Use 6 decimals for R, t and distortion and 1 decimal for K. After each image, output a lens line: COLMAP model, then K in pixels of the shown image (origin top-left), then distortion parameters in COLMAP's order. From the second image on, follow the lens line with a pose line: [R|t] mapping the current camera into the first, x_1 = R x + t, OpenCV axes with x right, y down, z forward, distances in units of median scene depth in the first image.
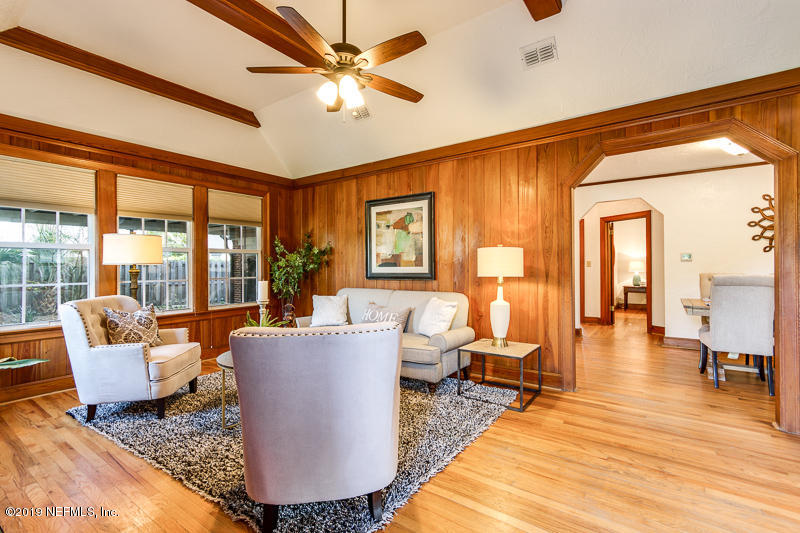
lens RADIAL K [[370.5, 0, 401.1], [0, 370.5, 265.8], [0, 0, 1]] dist [0.001619, -0.000356]
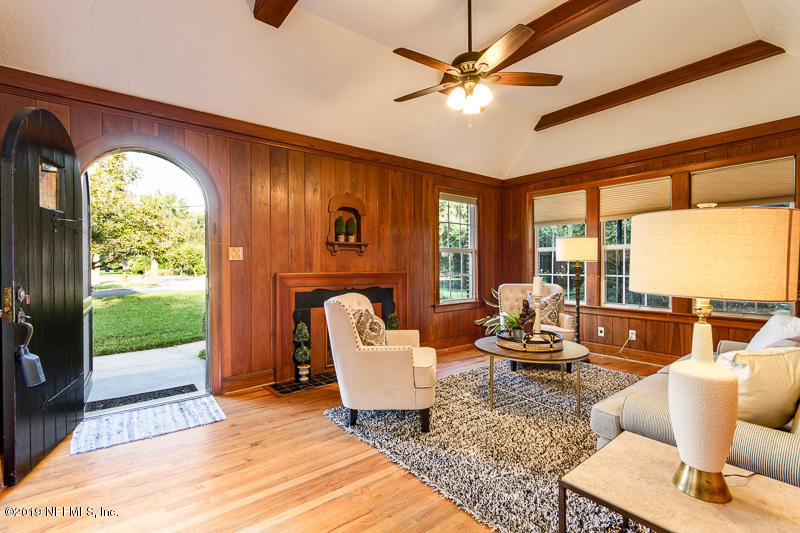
lens RADIAL K [[370.5, 0, 402.5], [0, 370.5, 264.6], [0, 0, 1]] dist [0.001619, -0.000356]
pose [[-0.271733, 0.009640, -0.962325, 0.675011], [0.006397, 0.999946, 0.008210, -0.007177], [0.962352, -0.003925, -0.271780, 0.805357]]
